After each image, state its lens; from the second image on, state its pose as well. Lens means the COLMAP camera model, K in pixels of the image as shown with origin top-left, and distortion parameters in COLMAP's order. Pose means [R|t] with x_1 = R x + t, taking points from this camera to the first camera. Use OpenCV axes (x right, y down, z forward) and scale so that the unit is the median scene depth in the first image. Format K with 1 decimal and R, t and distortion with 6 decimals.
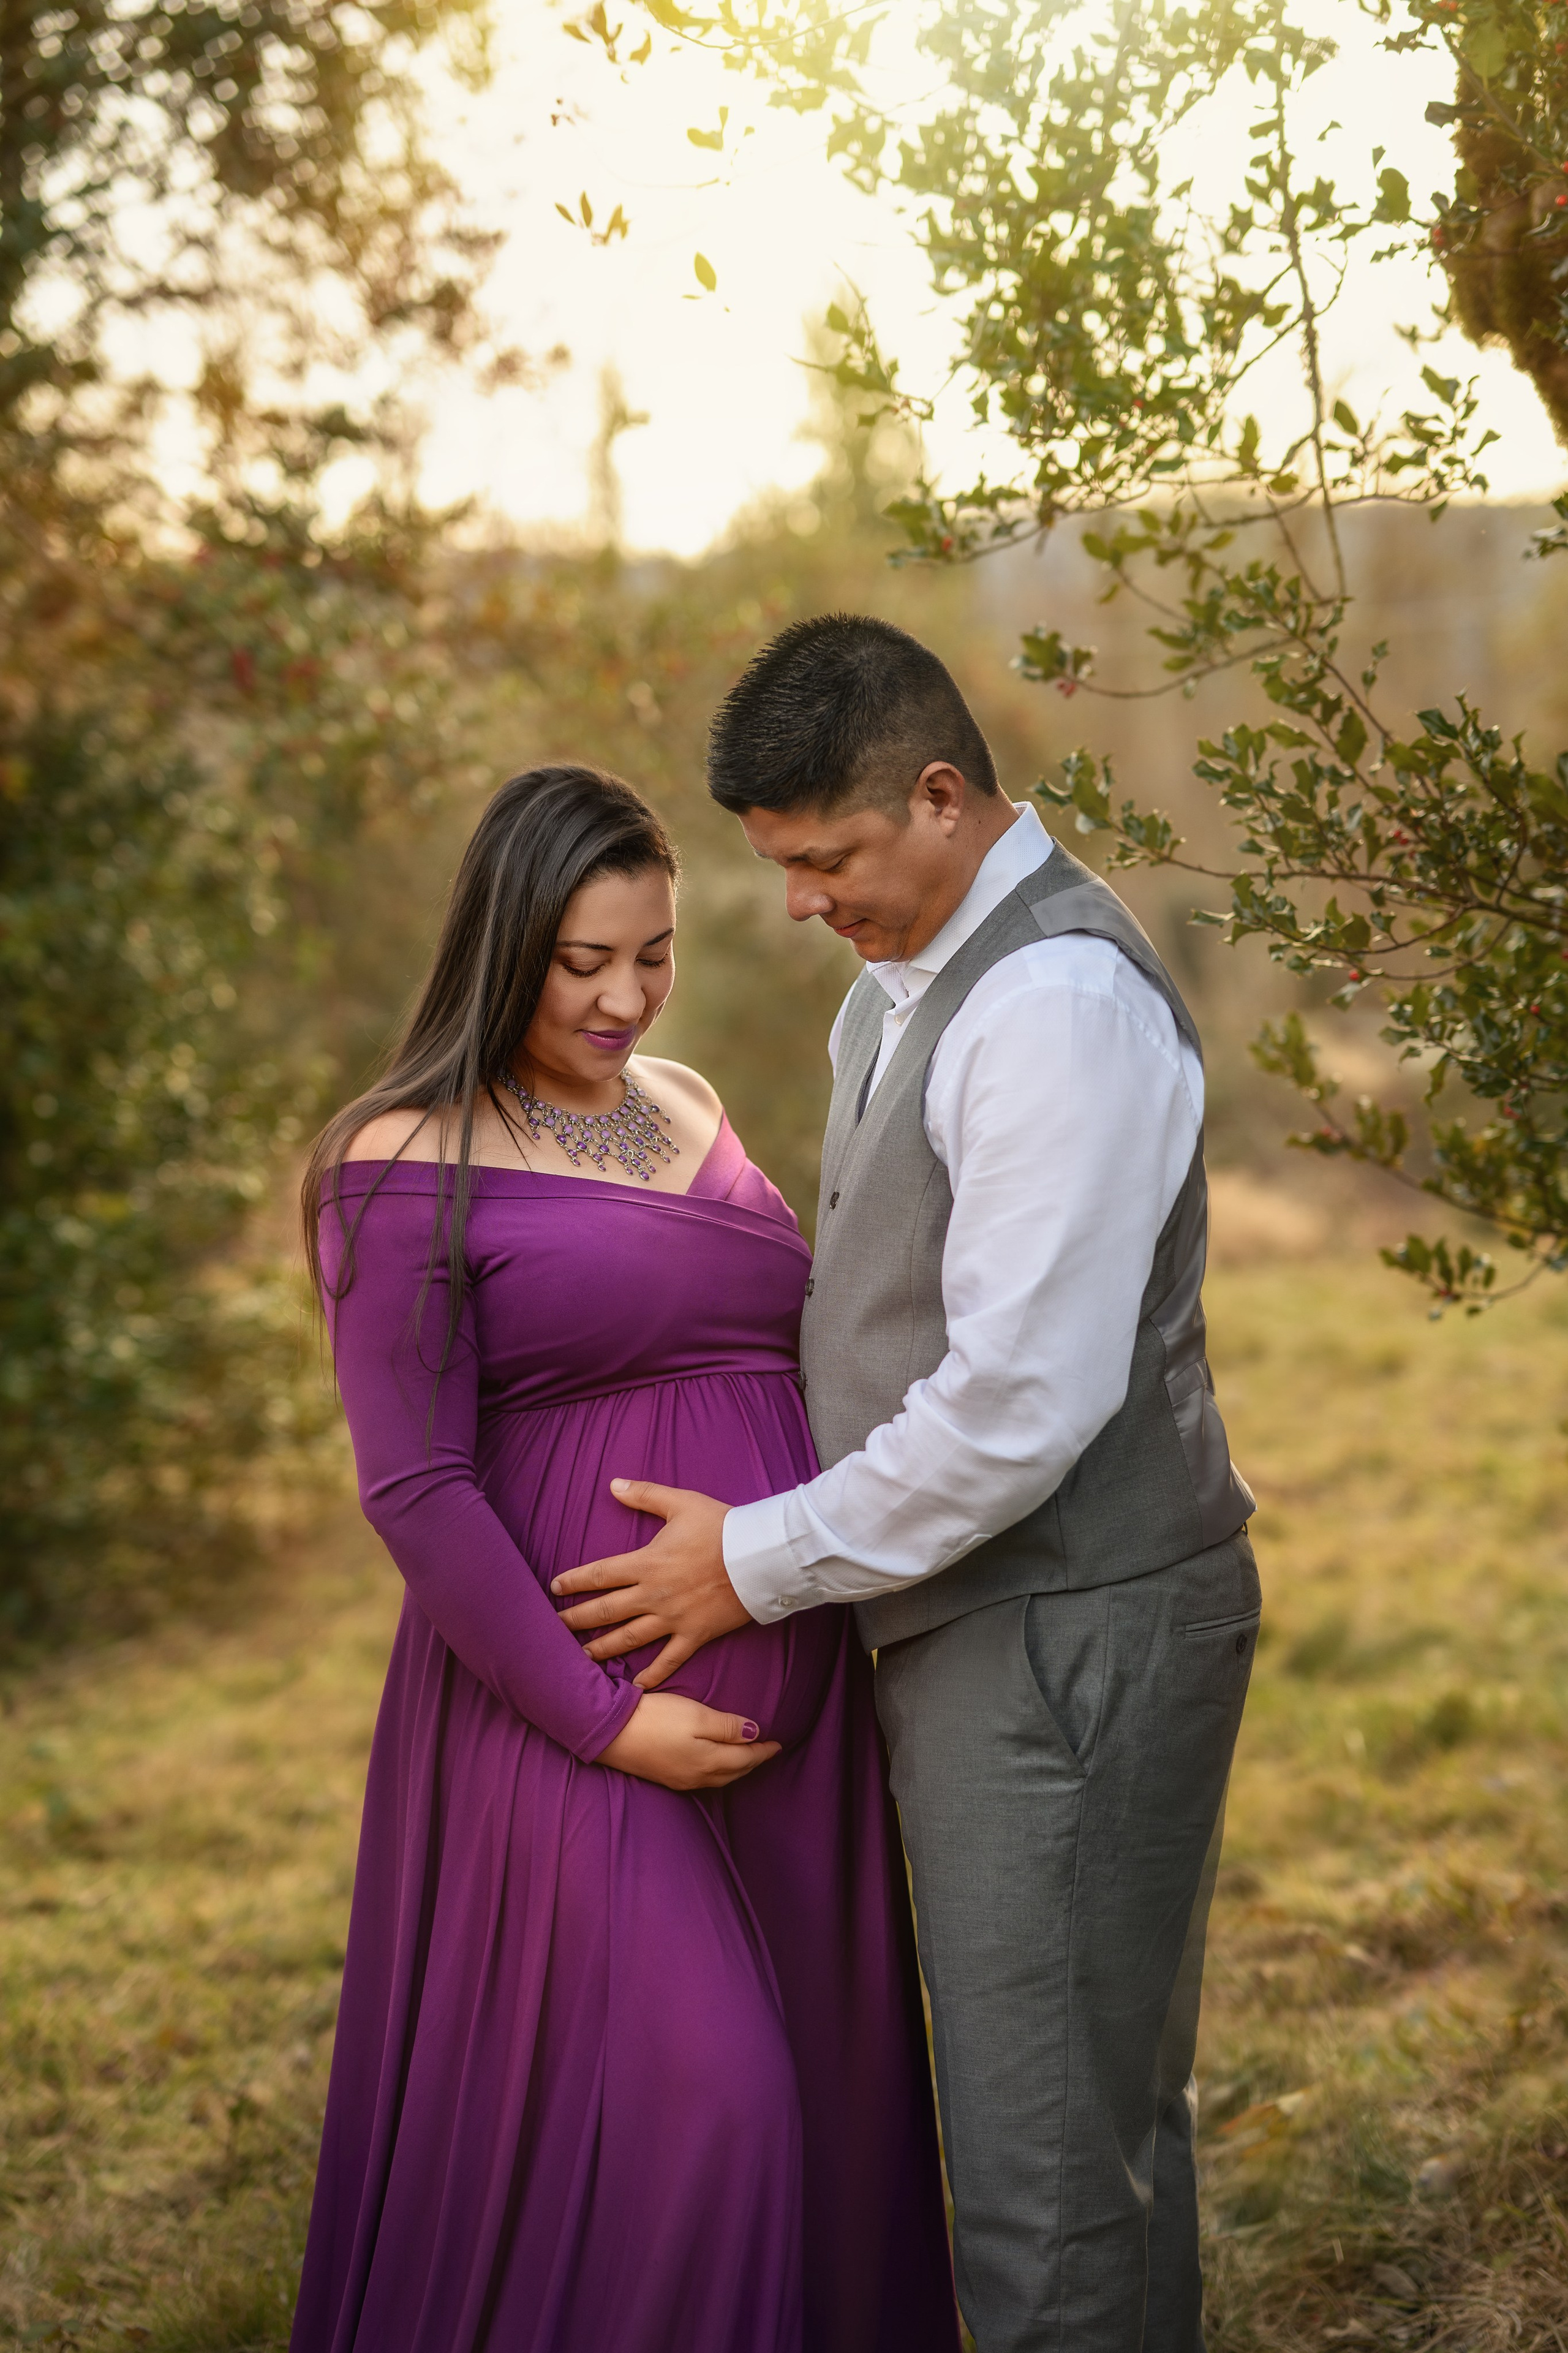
lens RADIAL K [[3387.1, 0, 621.4], [0, 3387.1, 1176.8], [0, 0, 1]] dist [0.027584, 0.080725]
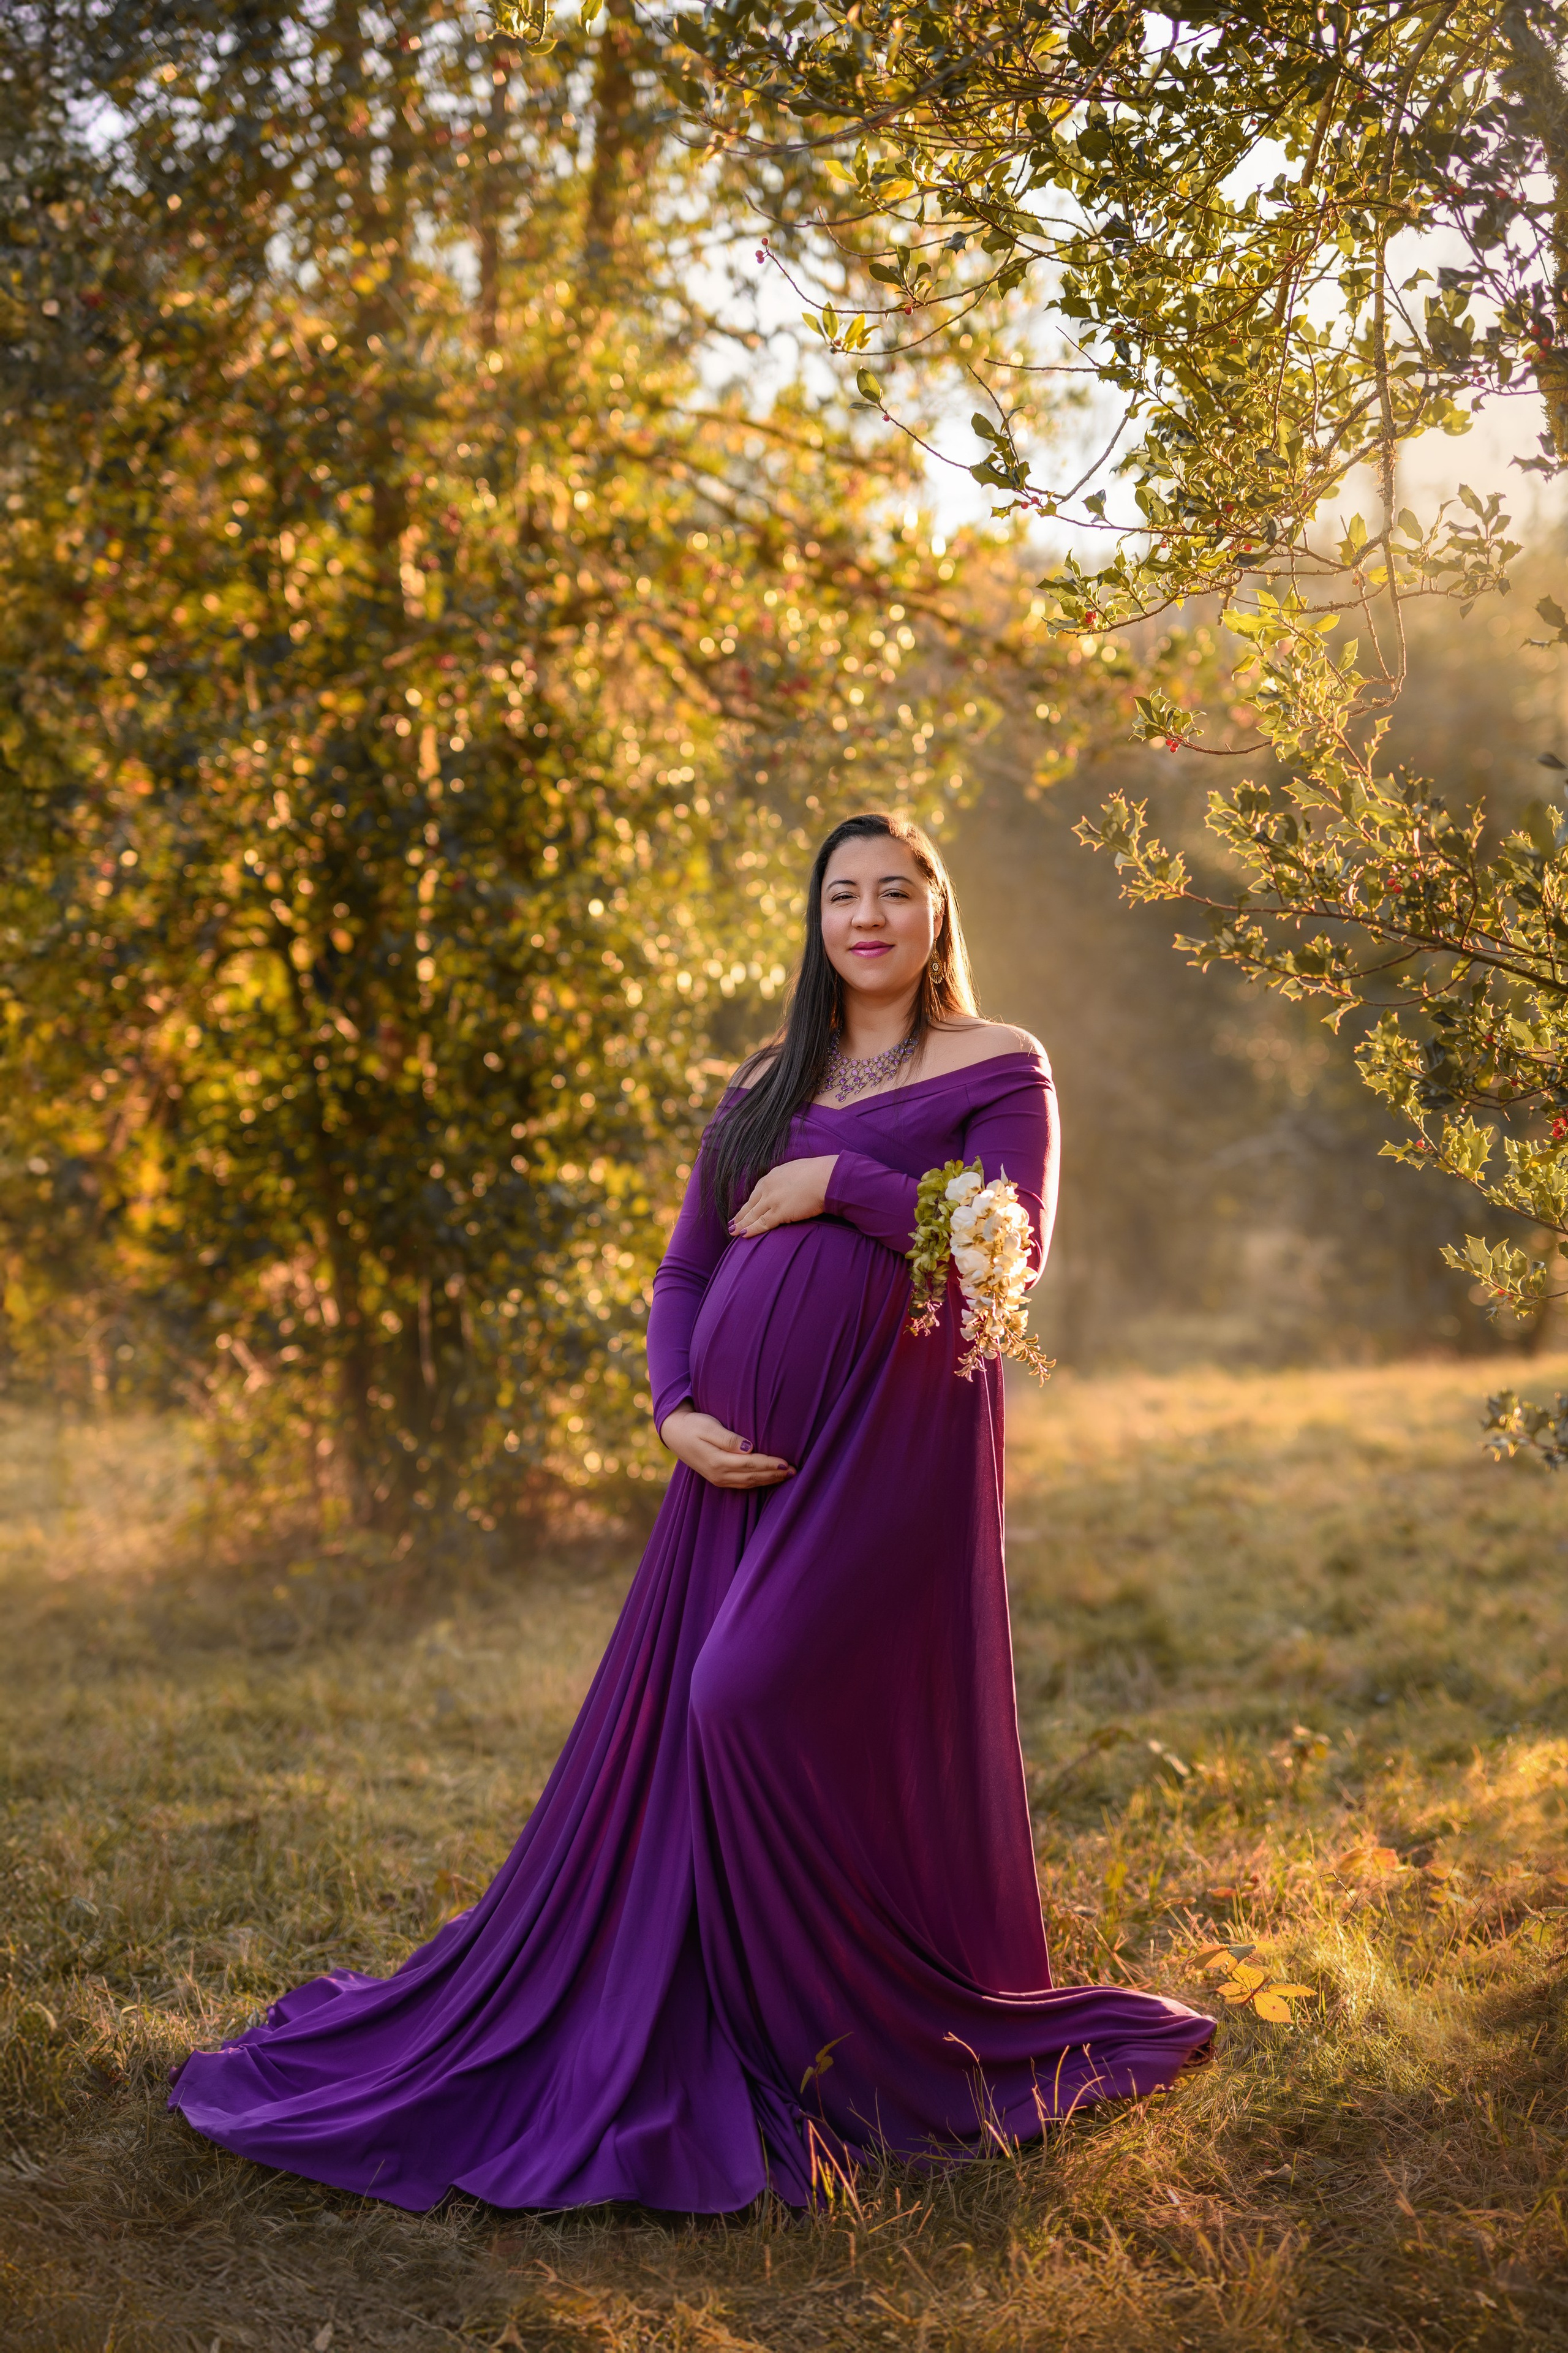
lens RADIAL K [[3524.6, 0, 785.2], [0, 3524.6, 1020.0], [0, 0, 1]] dist [-0.005081, 0.108959]
pose [[0.982970, 0.060765, -0.173429, 0.219786], [-0.069376, 0.996619, -0.044028, 0.012603], [0.170167, 0.055310, 0.983862, -0.207605]]
